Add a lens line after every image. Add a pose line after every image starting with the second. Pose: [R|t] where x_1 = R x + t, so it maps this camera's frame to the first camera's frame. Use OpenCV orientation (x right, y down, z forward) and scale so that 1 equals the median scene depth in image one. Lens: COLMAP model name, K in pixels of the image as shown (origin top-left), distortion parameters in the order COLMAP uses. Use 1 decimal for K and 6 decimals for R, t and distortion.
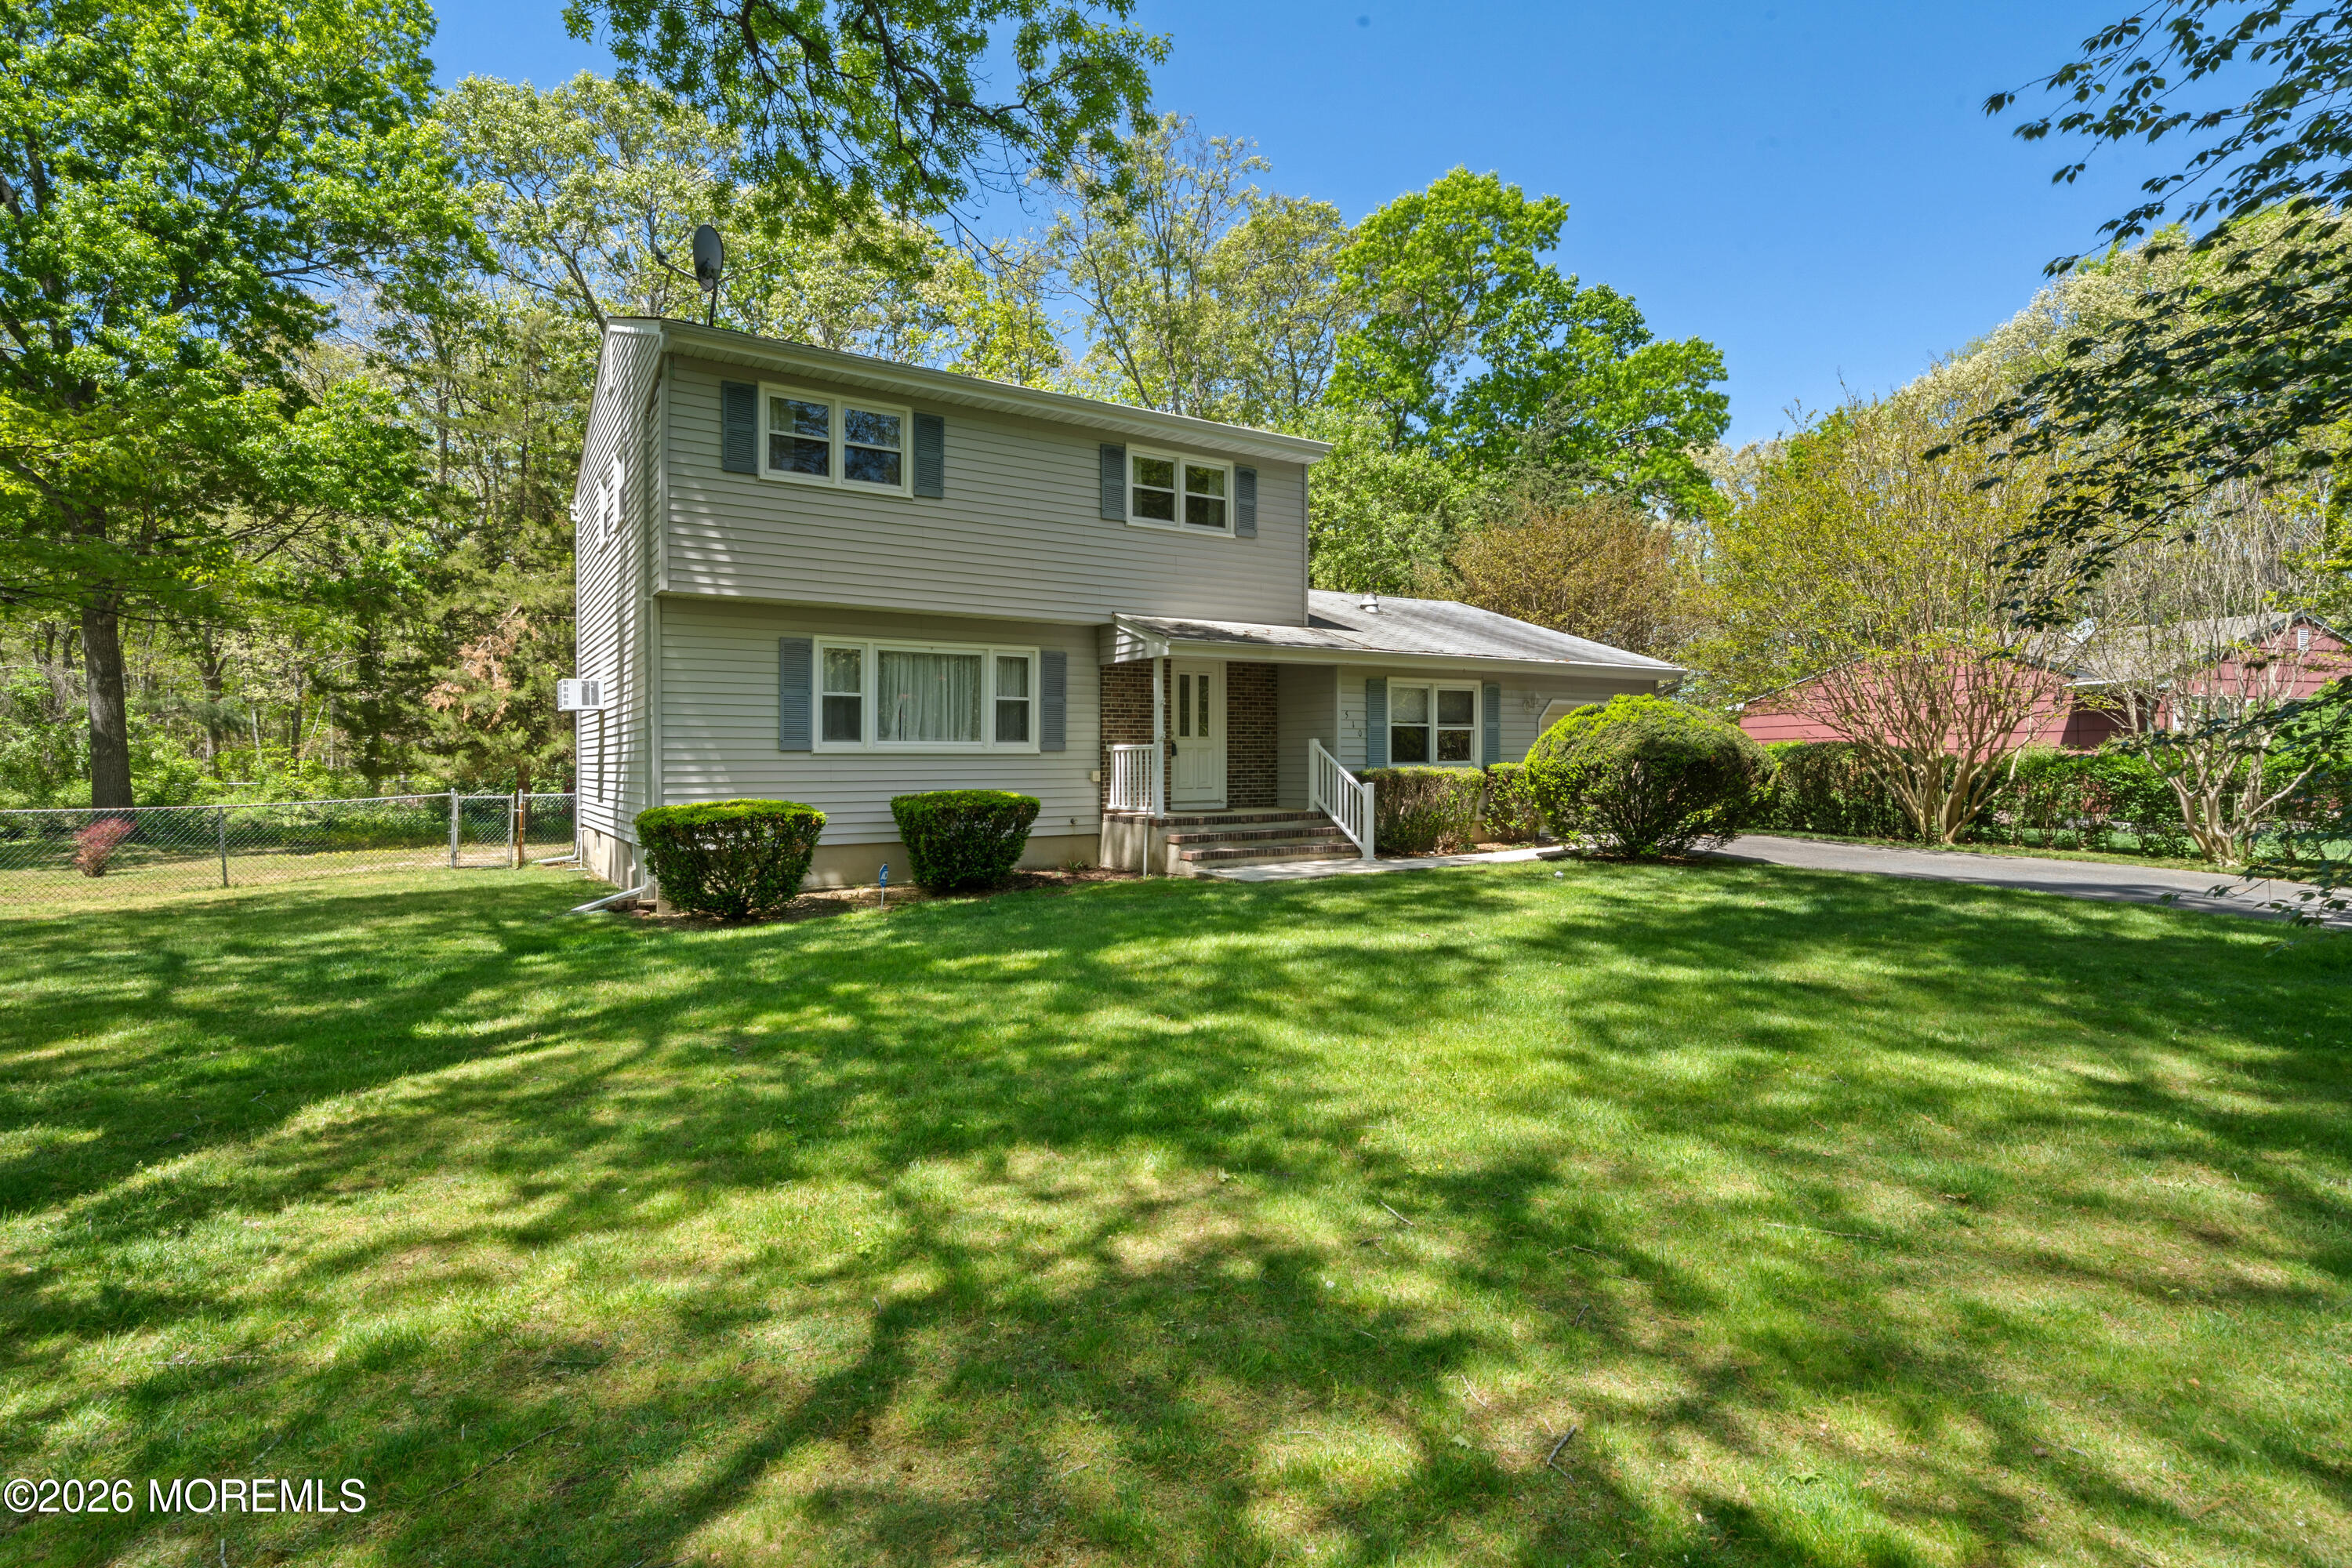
lens RADIAL K [[1108.0, 0, 1174.5], [0, 1108.0, 728.0], [0, 0, 1]] dist [0.000282, 0.000092]
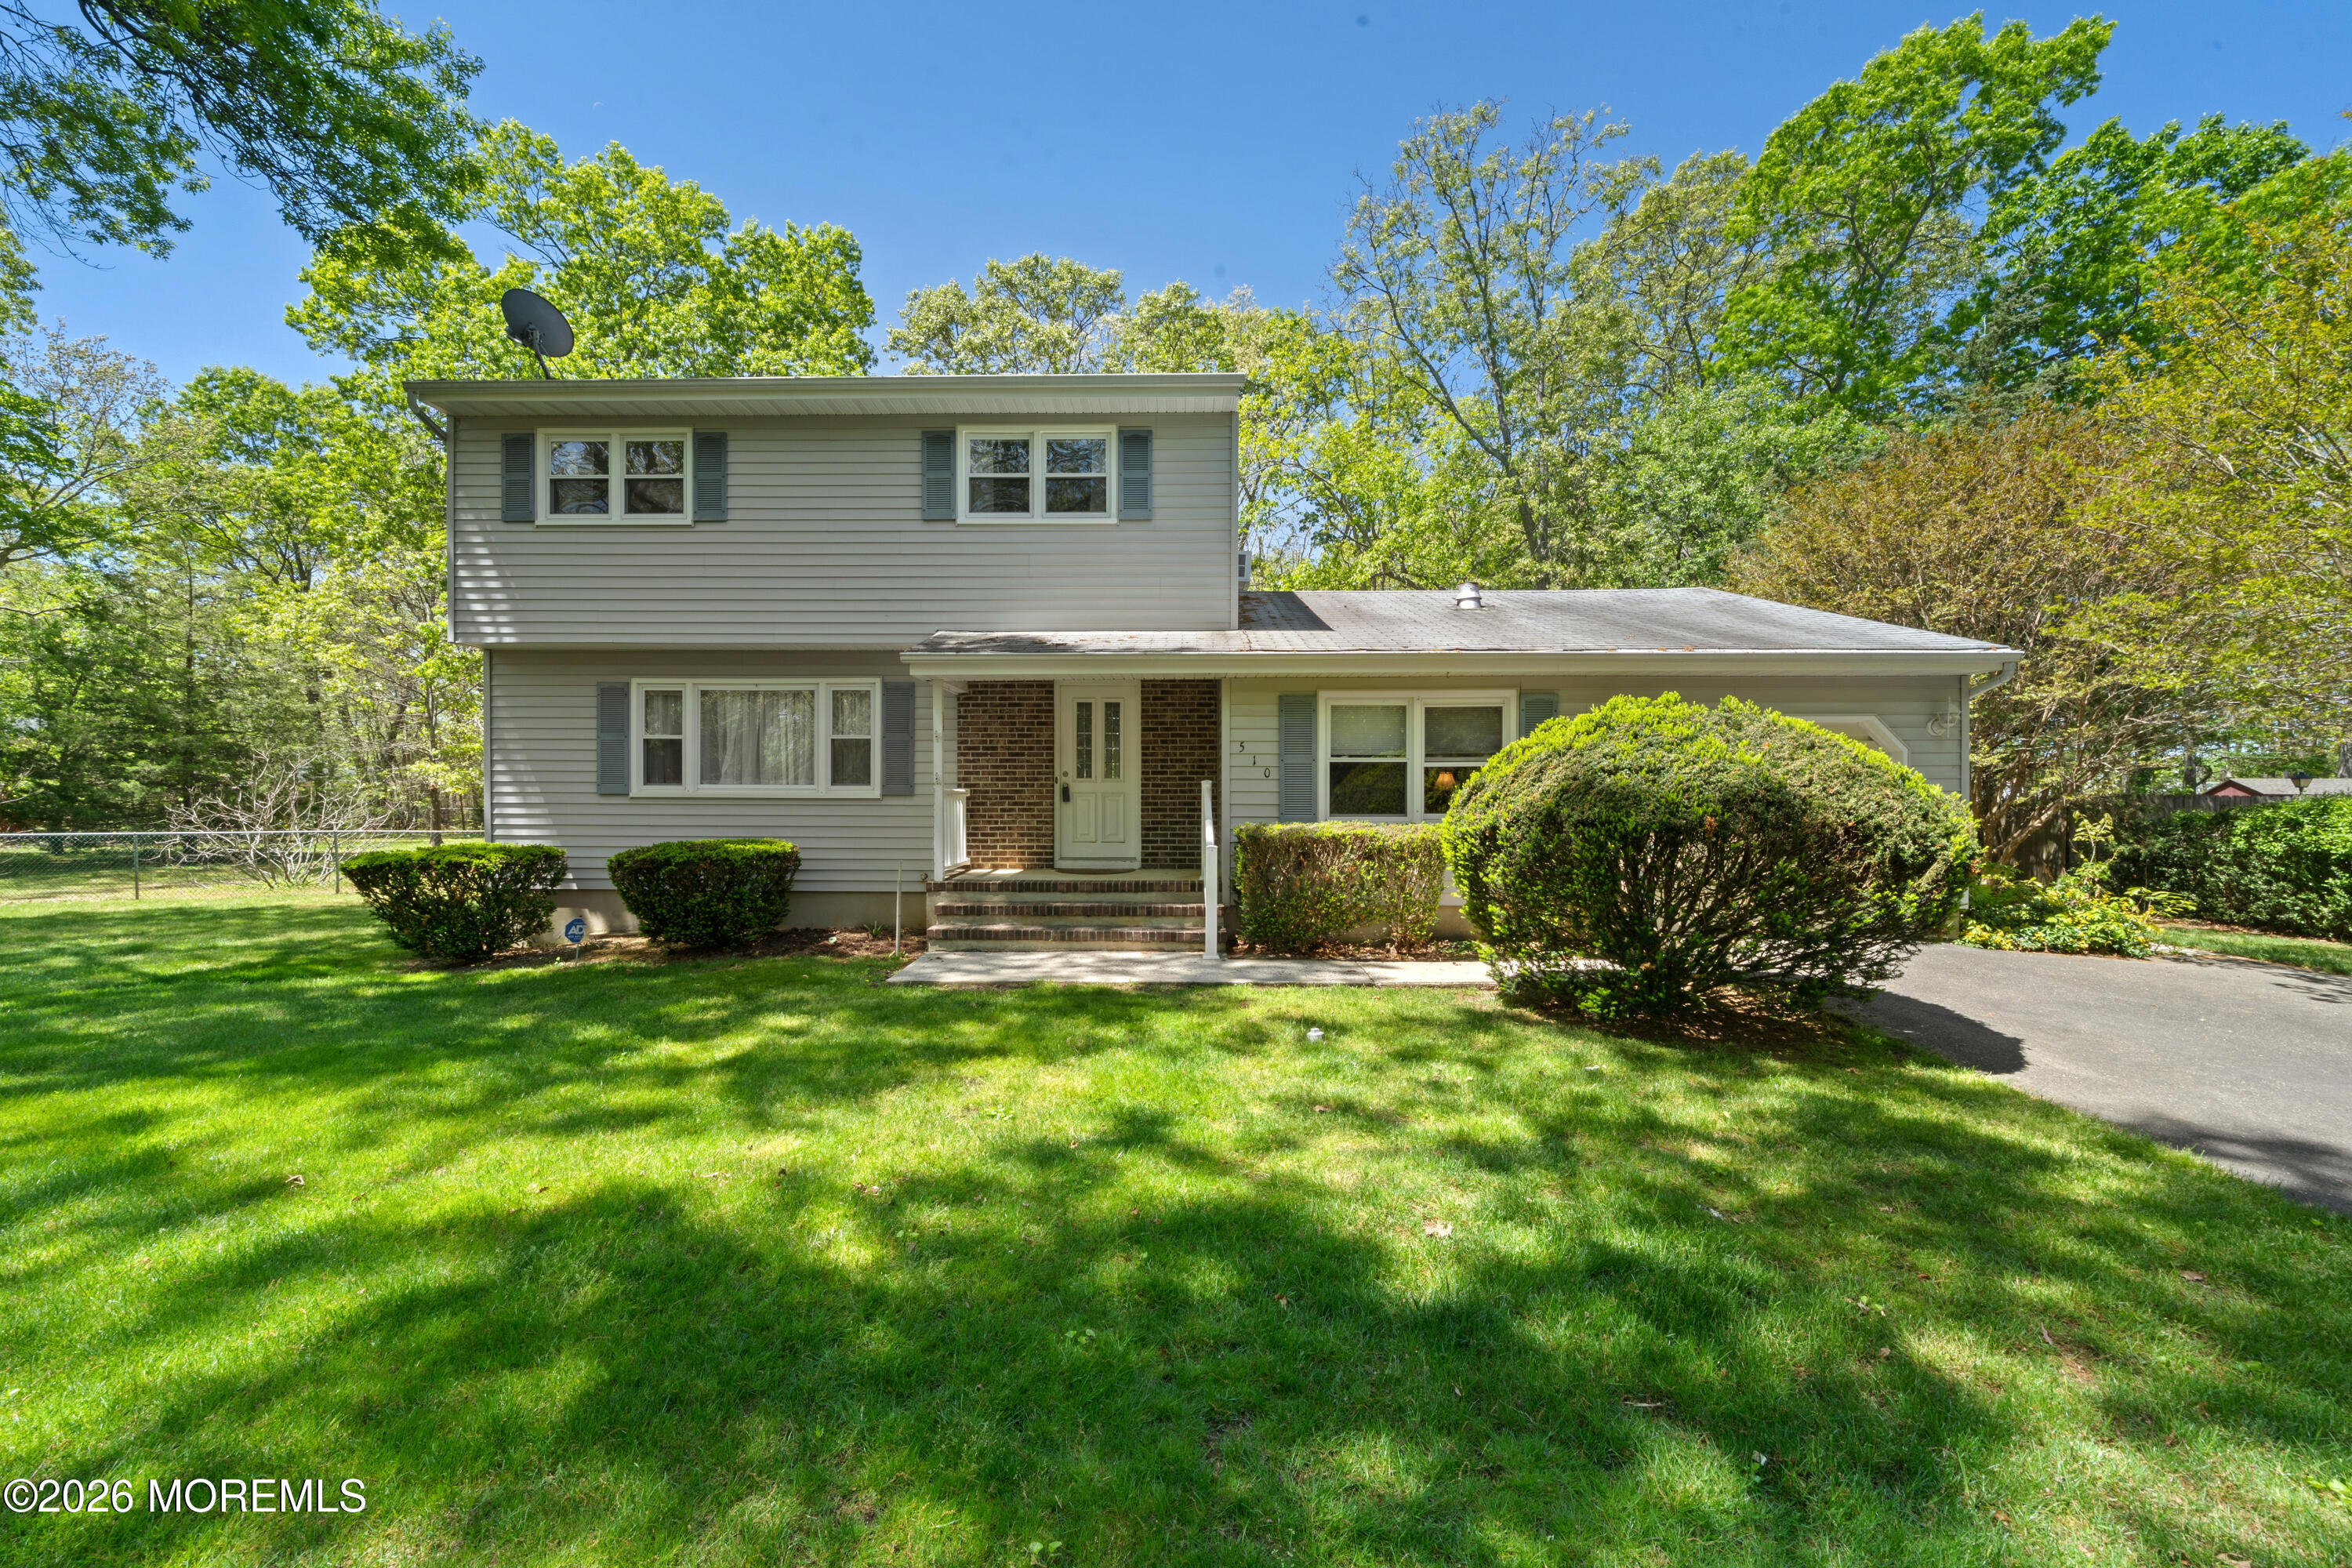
lens RADIAL K [[909.2, 0, 1176.0], [0, 909.2, 784.0], [0, 0, 1]] dist [-0.002409, -0.000358]
pose [[0.835618, -0.001844, -0.549309, 0.489994], [0.009021, 0.999906, 0.010367, 0.006385], [0.549238, -0.013618, 0.835555, 0.543530]]
